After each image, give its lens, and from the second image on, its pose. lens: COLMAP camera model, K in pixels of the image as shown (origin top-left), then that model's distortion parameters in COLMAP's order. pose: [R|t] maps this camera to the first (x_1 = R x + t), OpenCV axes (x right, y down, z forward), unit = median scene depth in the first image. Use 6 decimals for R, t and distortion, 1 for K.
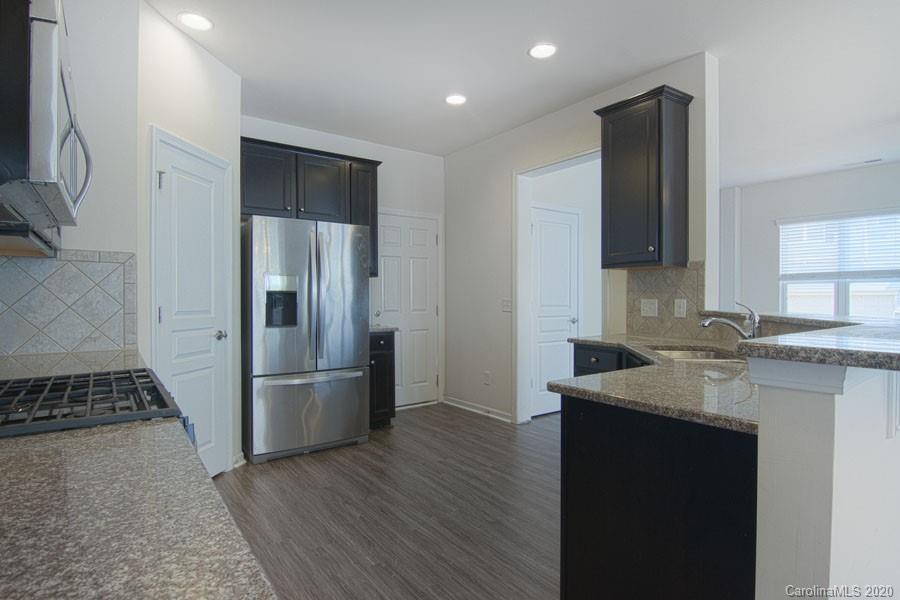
lens RADIAL K [[491.1, 0, 450.0], [0, 491.1, 300.0], [0, 0, 1]] dist [-0.003262, -0.016753]
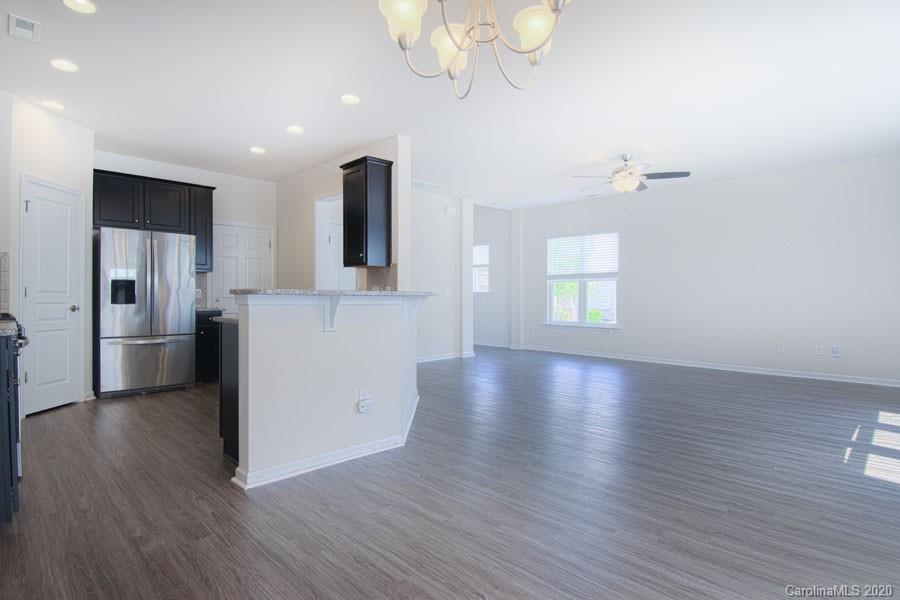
lens RADIAL K [[474.6, 0, 450.0], [0, 474.6, 300.0], [0, 0, 1]] dist [-0.003625, -0.016443]
pose [[0.987431, 0.003043, 0.158023, 0.381529], [-0.002612, 0.999992, -0.002938, 0.042808], [-0.158030, 0.002488, 0.987431, -0.517365]]
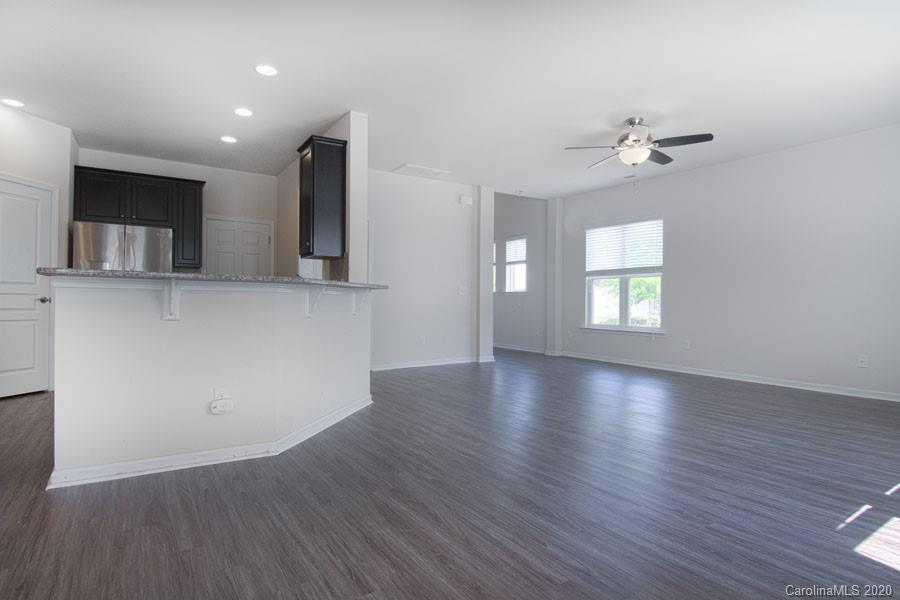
lens RADIAL K [[491.1, 0, 450.0], [0, 491.1, 300.0], [0, 0, 1]] dist [-0.003262, -0.016753]
pose [[0.999035, 0.009840, -0.042815, 0.767825], [-0.010353, 0.999877, -0.011774, 0.069124], [0.042694, 0.012206, 0.999014, -0.407767]]
